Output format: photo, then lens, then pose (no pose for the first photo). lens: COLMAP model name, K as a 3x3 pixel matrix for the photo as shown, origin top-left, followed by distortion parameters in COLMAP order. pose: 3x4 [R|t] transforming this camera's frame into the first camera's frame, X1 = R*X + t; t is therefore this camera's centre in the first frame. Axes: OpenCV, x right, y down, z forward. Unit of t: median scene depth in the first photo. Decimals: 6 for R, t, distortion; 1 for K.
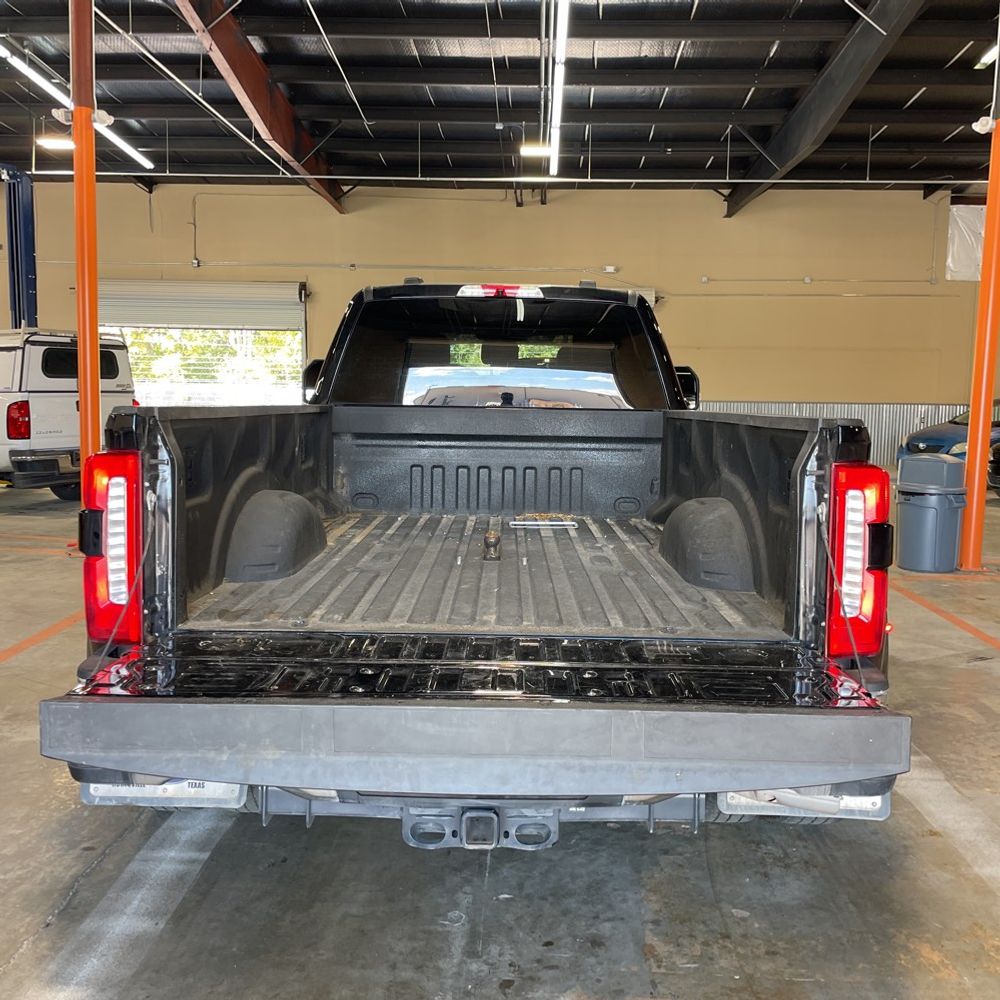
lens RADIAL K [[1012.5, 0, 502.6], [0, 1012.5, 496.6], [0, 0, 1]] dist [0.028892, 0.000000]
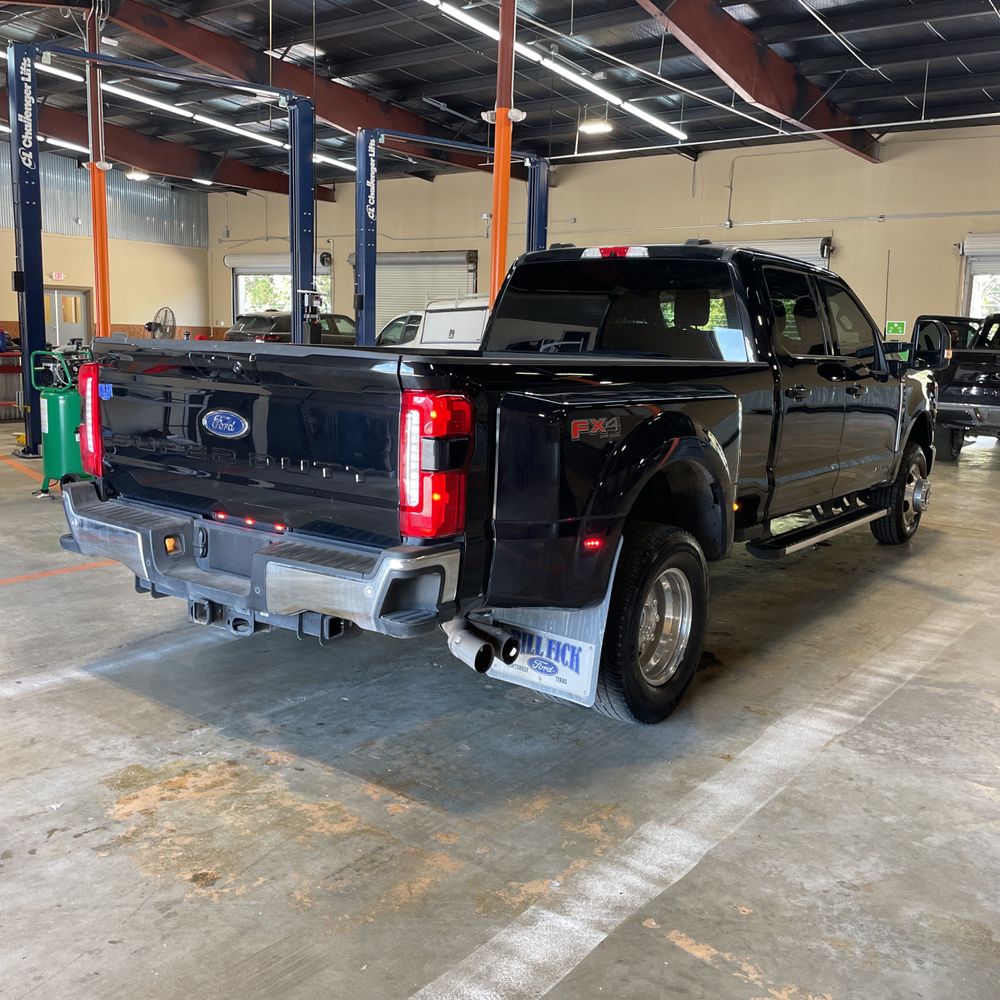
lens RADIAL K [[1012.5, 0, 507.2], [0, 1012.5, 499.5], [0, 0, 1]] dist [0.028892, 0.000000]
pose [[0.813248, 0.107175, -0.571962, 0.541673], [-0.082168, 0.994195, 0.069463, 0.003849], [0.576087, -0.009494, 0.817333, -0.002672]]
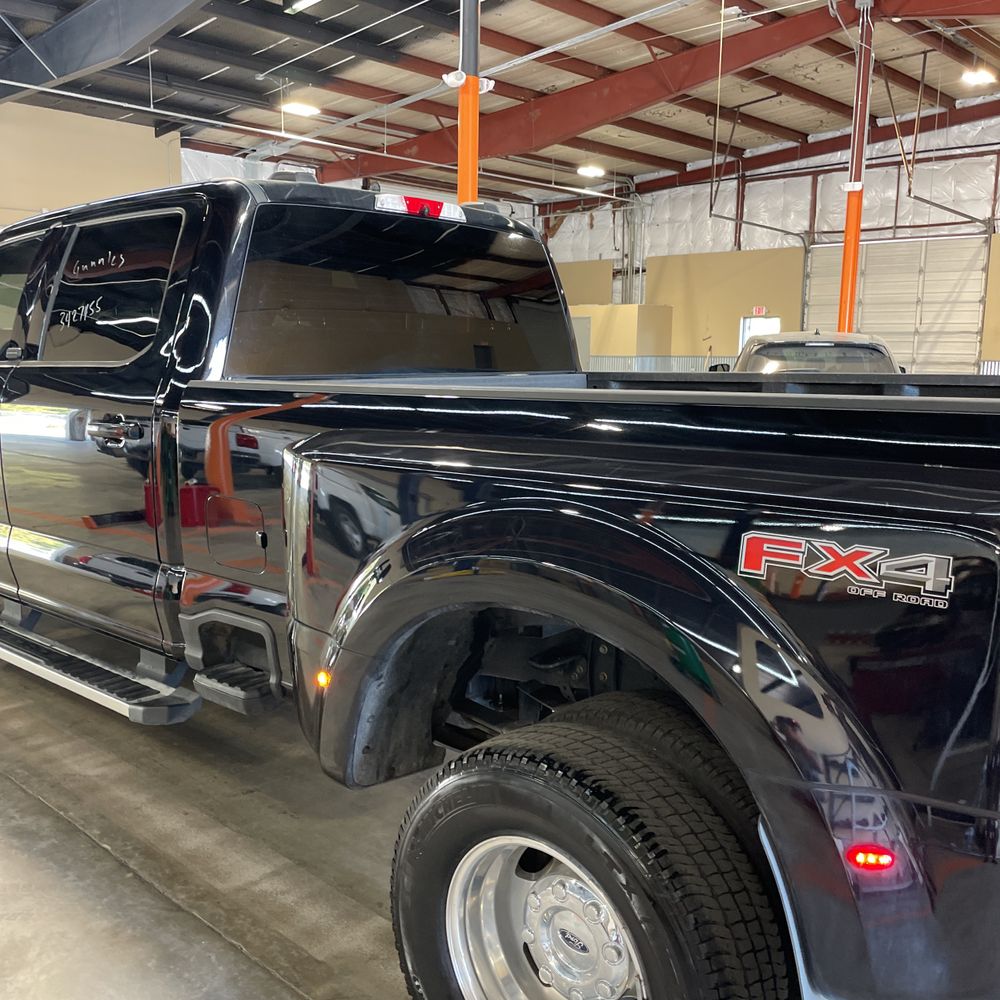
lens RADIAL K [[1012.5, 0, 489.7], [0, 1012.5, 501.6], [0, 0, 1]] dist [0.028892, 0.000000]
pose [[0.655902, -0.124928, 0.744437, -0.482034], [0.082701, 0.992166, 0.093635, -0.058655], [-0.750302, 0.000150, 0.661095, 0.470992]]
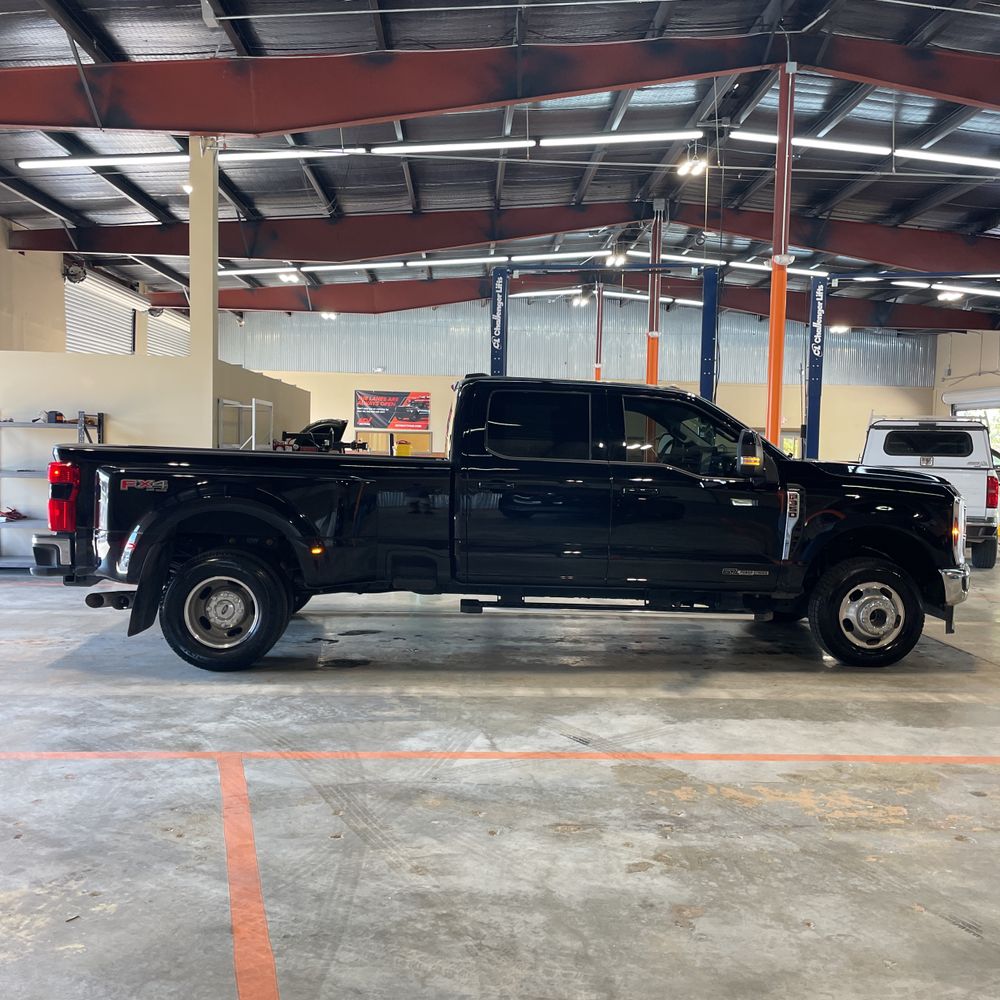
lens RADIAL K [[1012.5, 0, 503.2], [0, 1012.5, 494.3], [0, 0, 1]] dist [0.028892, 0.000000]
pose [[0.082429, 0.033058, -0.996048, 1.482845], [-0.127464, 0.991591, 0.022362, -0.074133], [0.988412, 0.125117, 0.085950, 0.902282]]
